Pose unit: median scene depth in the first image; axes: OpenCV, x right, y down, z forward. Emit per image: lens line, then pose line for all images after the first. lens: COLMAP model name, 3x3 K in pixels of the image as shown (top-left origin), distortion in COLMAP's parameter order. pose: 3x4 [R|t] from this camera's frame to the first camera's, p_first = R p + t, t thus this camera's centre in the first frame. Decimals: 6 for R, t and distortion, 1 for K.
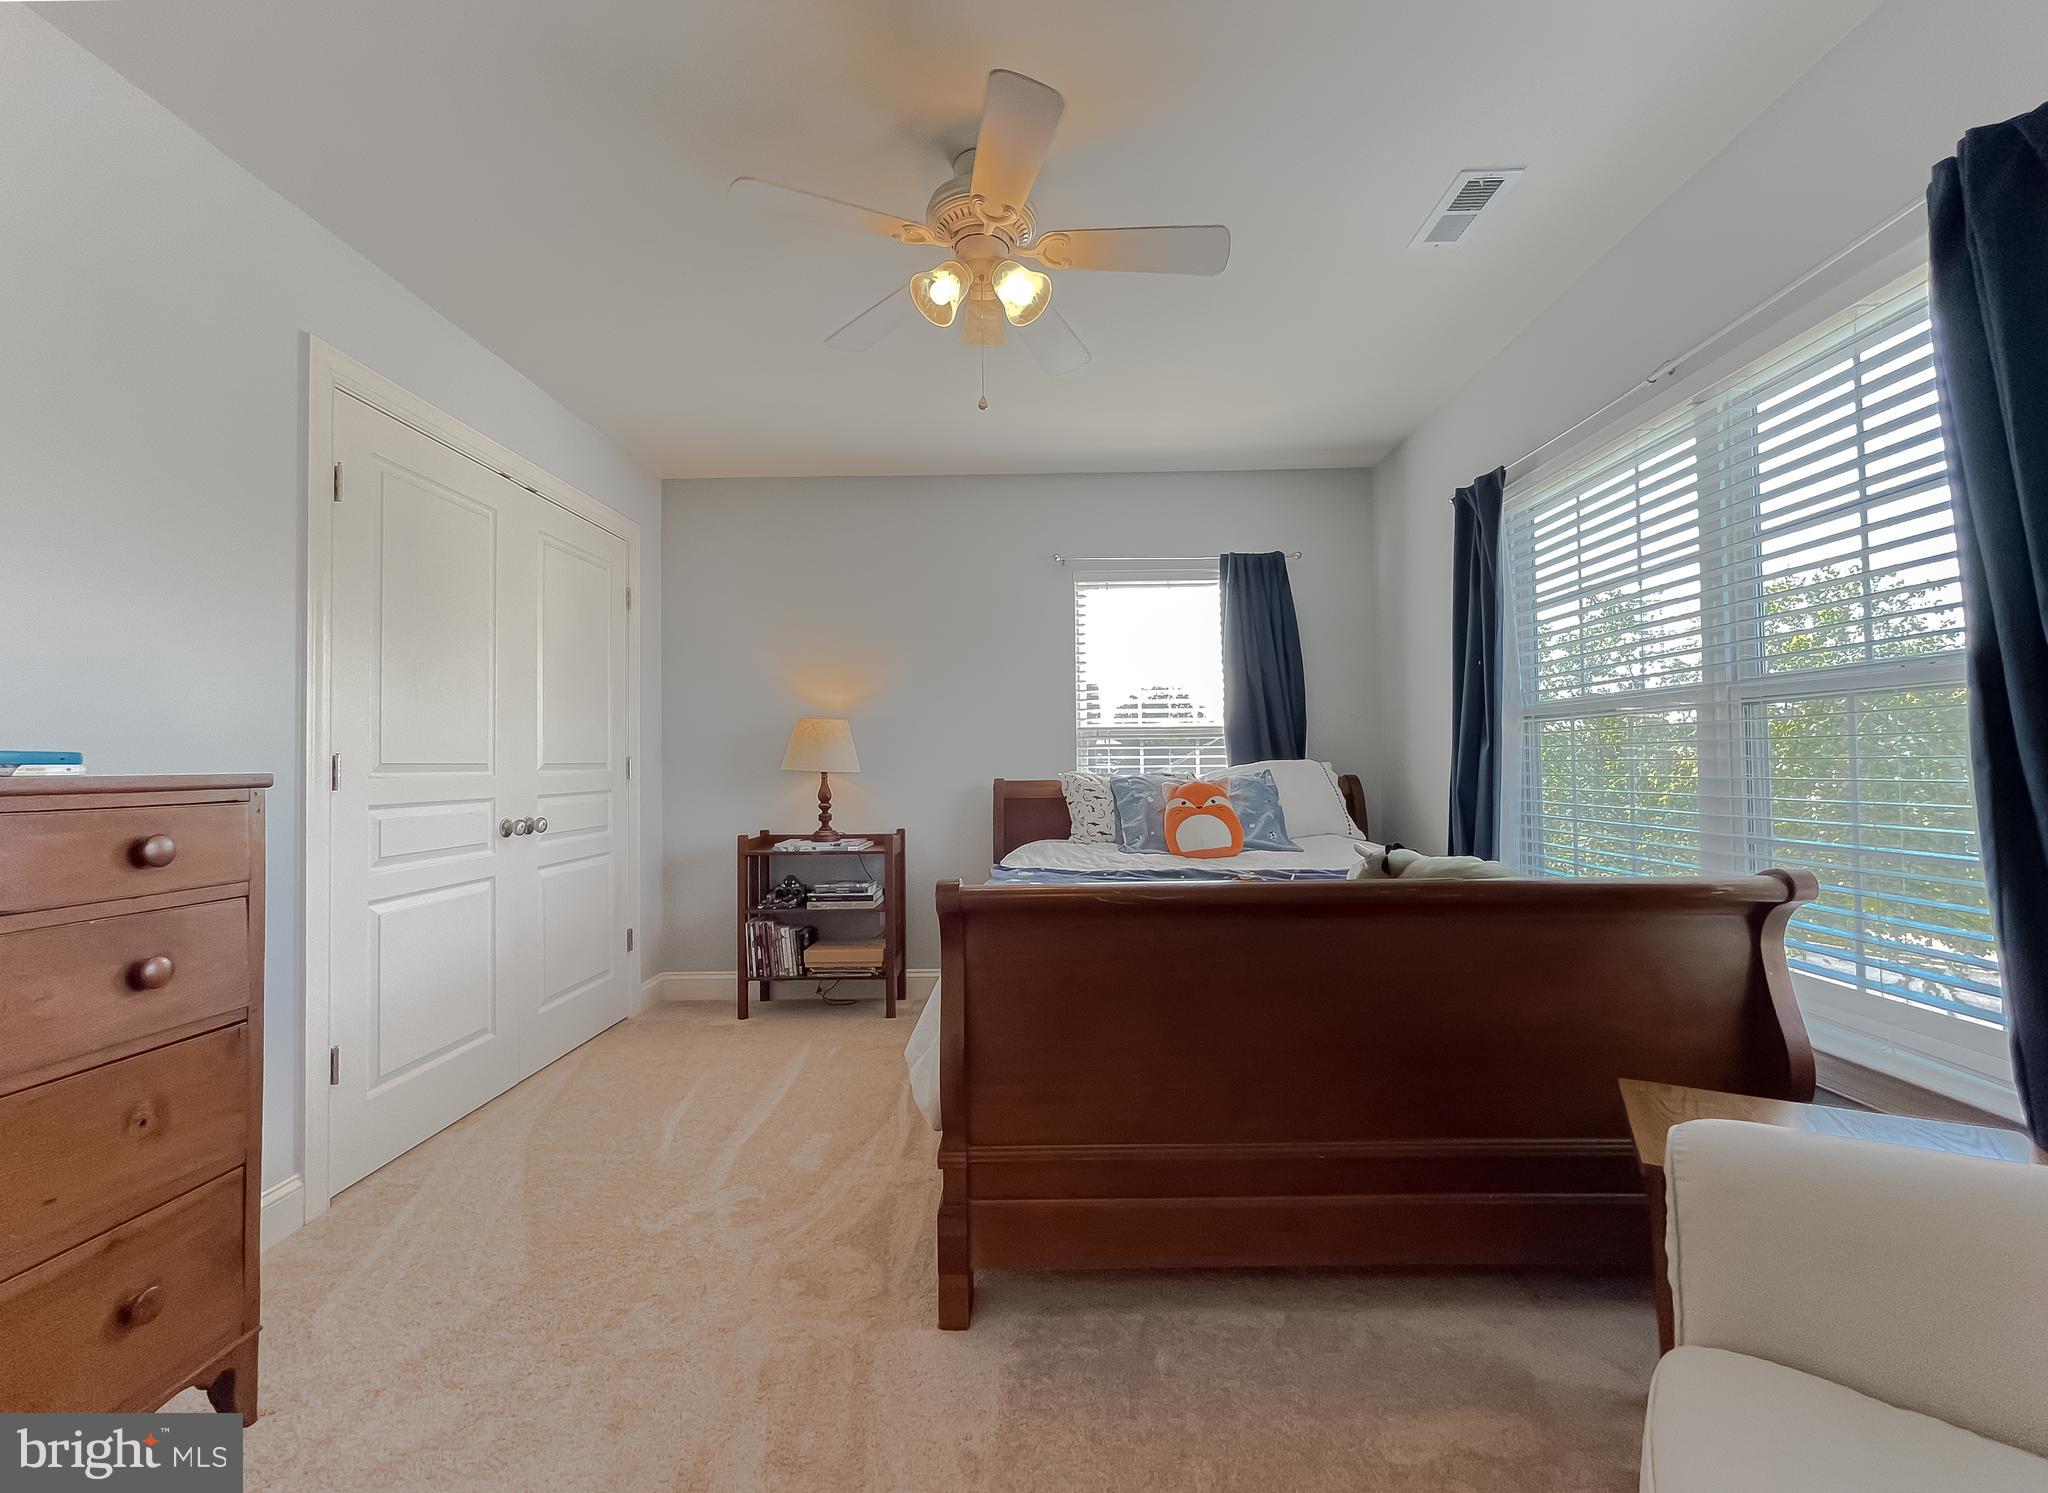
lens RADIAL K [[855.7, 0, 1027.2], [0, 855.7, 740.3], [0, 0, 1]] dist [0.000314, -0.000491]
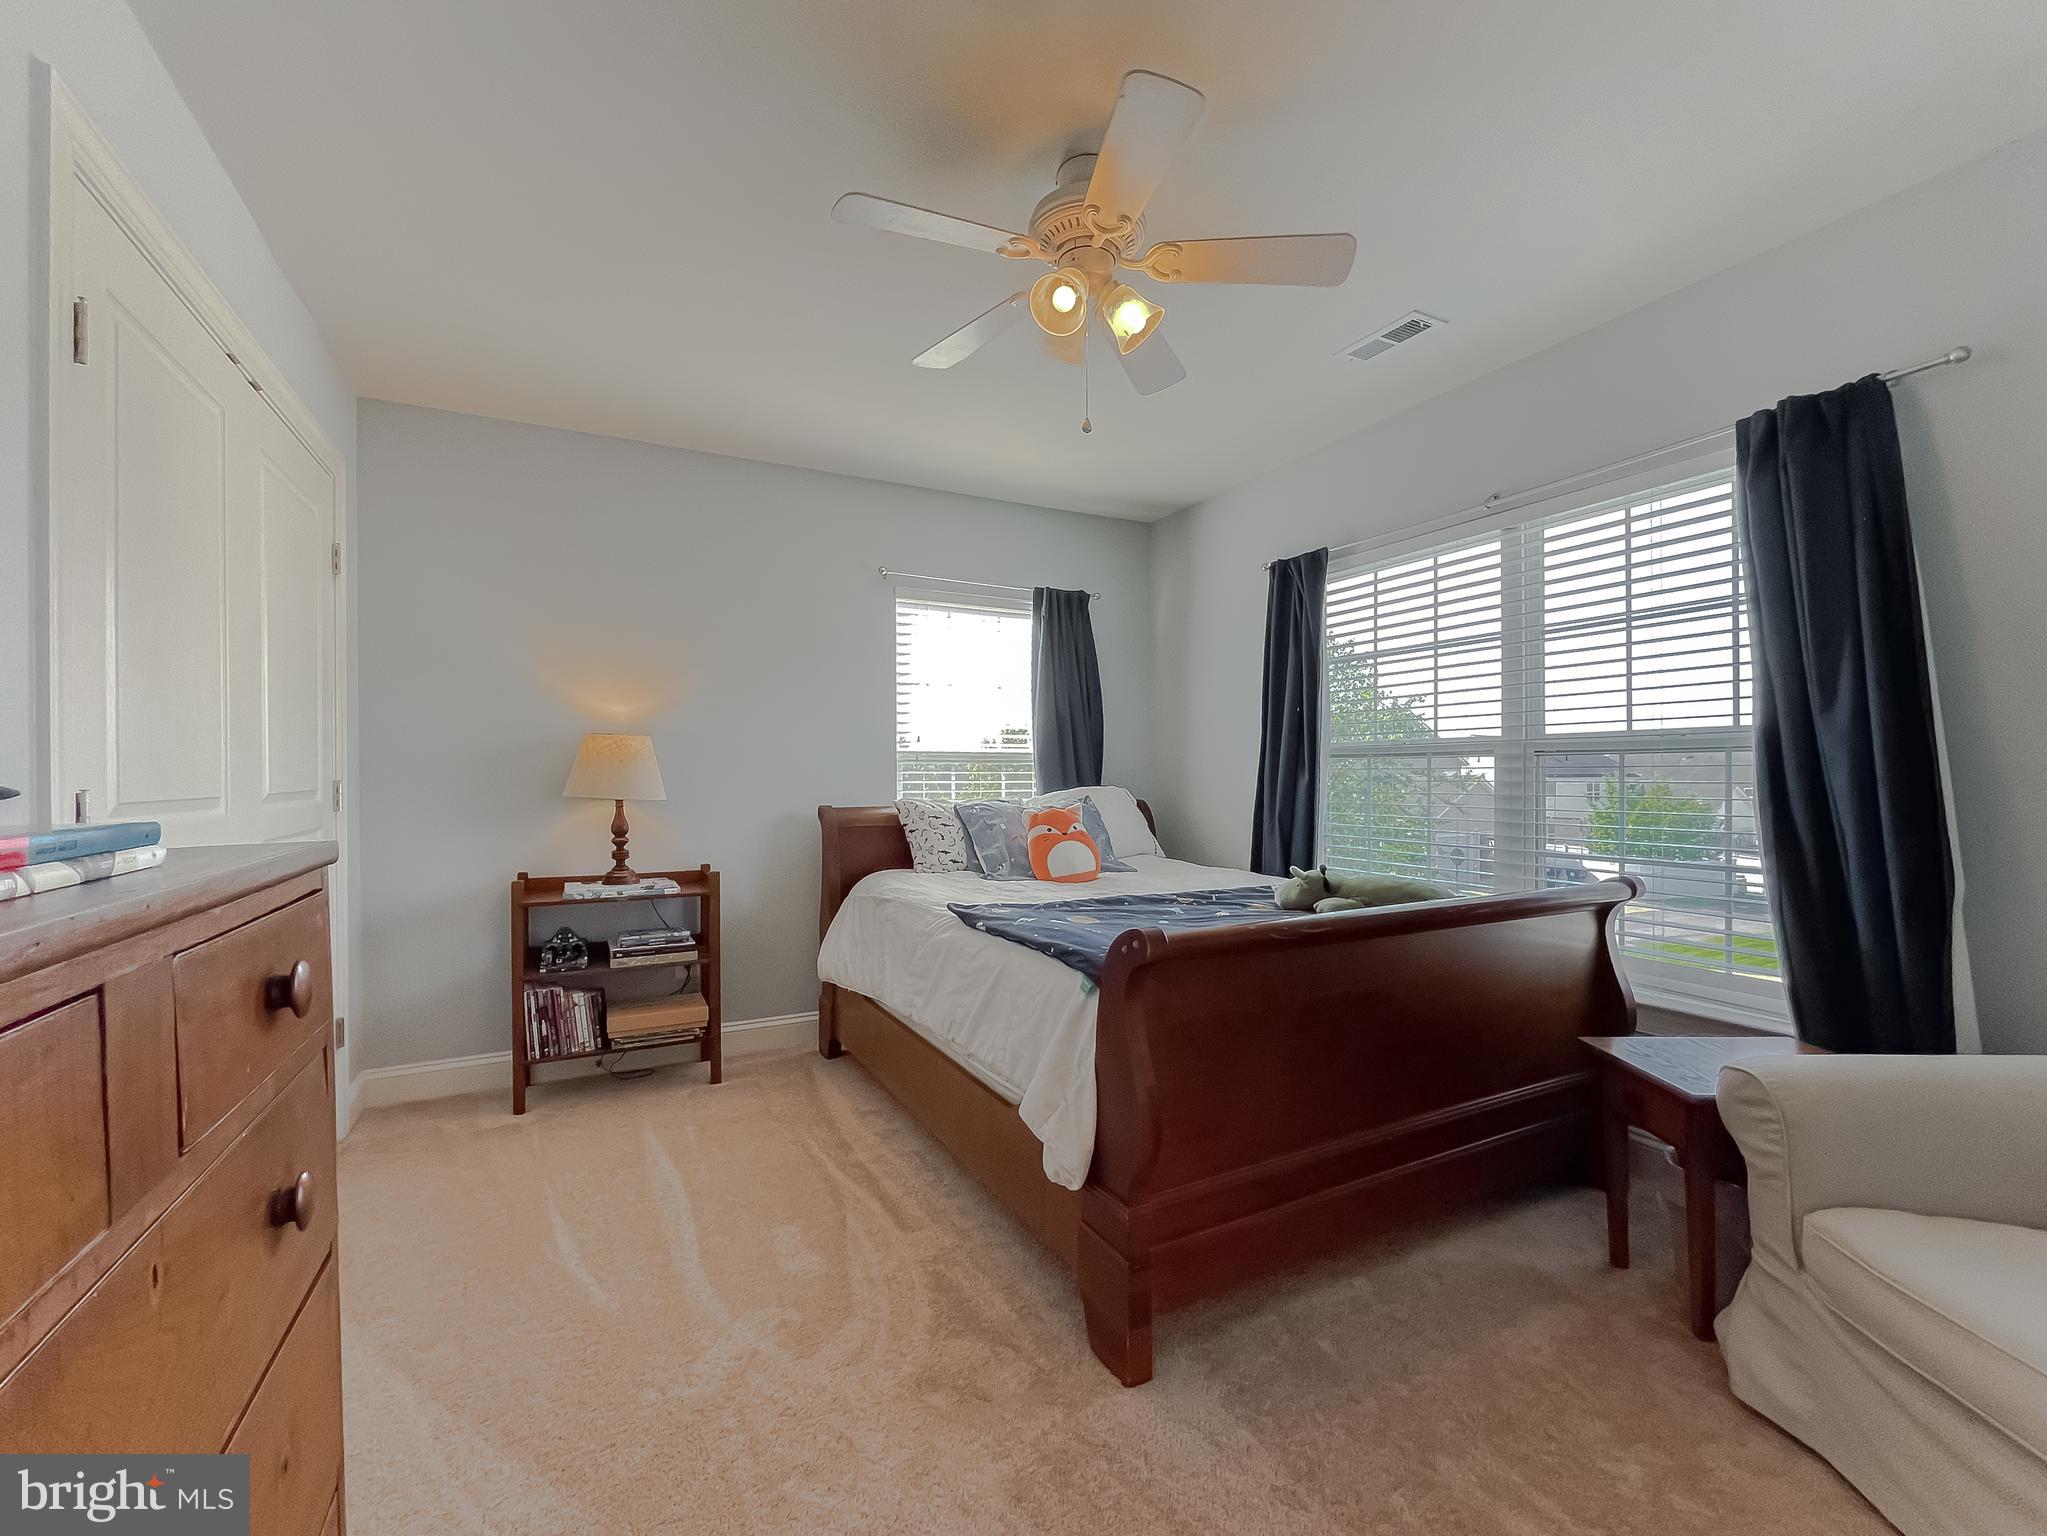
lens RADIAL K [[856.5, 0, 1021.5], [0, 856.5, 773.8], [0, 0, 1]] dist [-0.004685, 0.004142]
pose [[0.882305, 0.008820, 0.470595, -0.299710], [-0.020203, 0.999613, 0.019142, -0.011990], [-0.470244, -0.026397, 0.882142, 0.096554]]
